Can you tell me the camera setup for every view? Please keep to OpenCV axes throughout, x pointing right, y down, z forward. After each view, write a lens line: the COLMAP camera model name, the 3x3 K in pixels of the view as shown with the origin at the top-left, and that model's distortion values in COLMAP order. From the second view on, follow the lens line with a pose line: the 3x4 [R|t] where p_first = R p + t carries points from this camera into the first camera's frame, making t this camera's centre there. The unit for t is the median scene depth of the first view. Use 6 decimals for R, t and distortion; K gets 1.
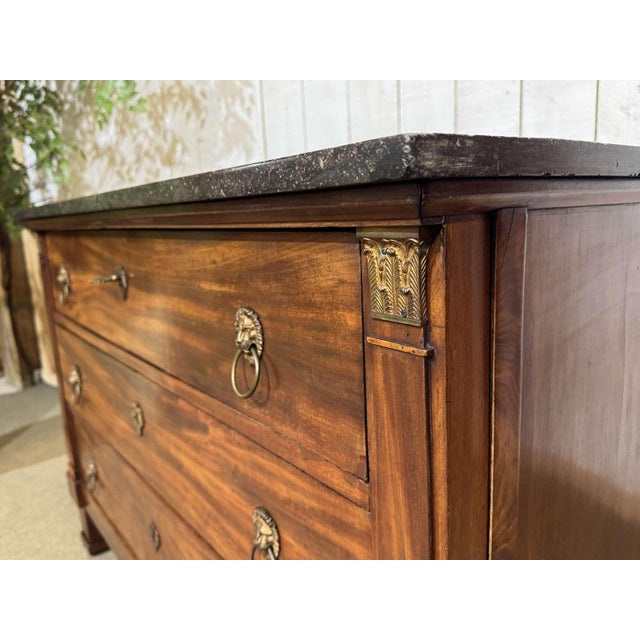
lens RADIAL K [[545.8, 0, 320.0], [0, 545.8, 320.0], [0, 0, 1]] dist [0.089417, -0.000549]
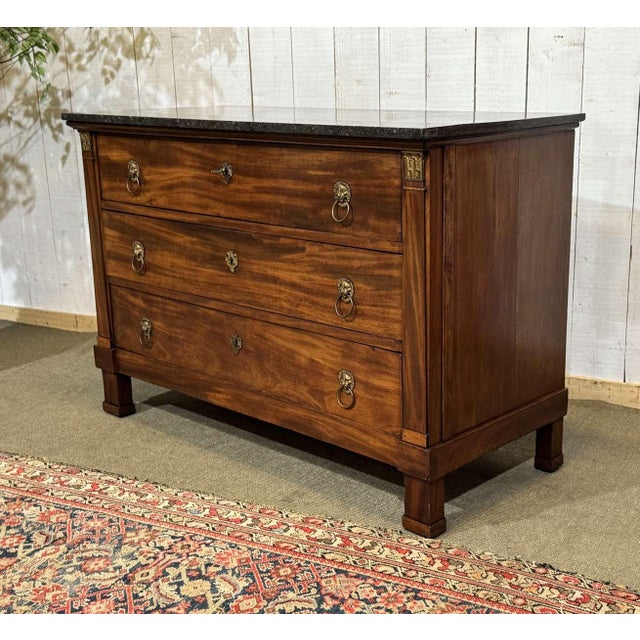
lens RADIAL K [[1001.5, 0, 345.1], [0, 1001.5, 320.0], [0, 0, 1]] dist [0.121892, 0.015179]
pose [[0.985775, -0.016069, 0.167300, -0.888034], [0.007872, 0.998741, 0.049539, 0.371102], [-0.167886, -0.047518, 0.984661, -3.352394]]
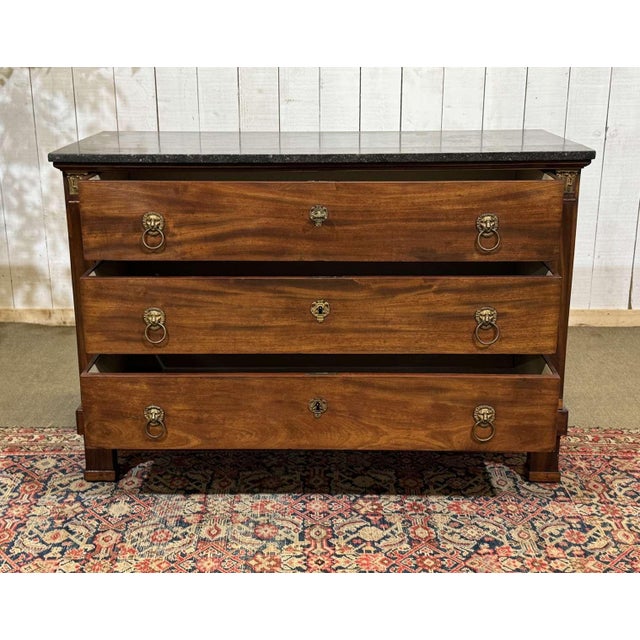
lens RADIAL K [[936.2, 0, 308.8], [0, 936.2, 312.5], [0, 0, 1]] dist [0.135929, -0.084438]
pose [[0.606617, -0.179481, 0.774469, -4.489836], [0.133923, 0.983331, 0.122987, -0.168679], [-0.783633, 0.029113, 0.620542, -1.202332]]
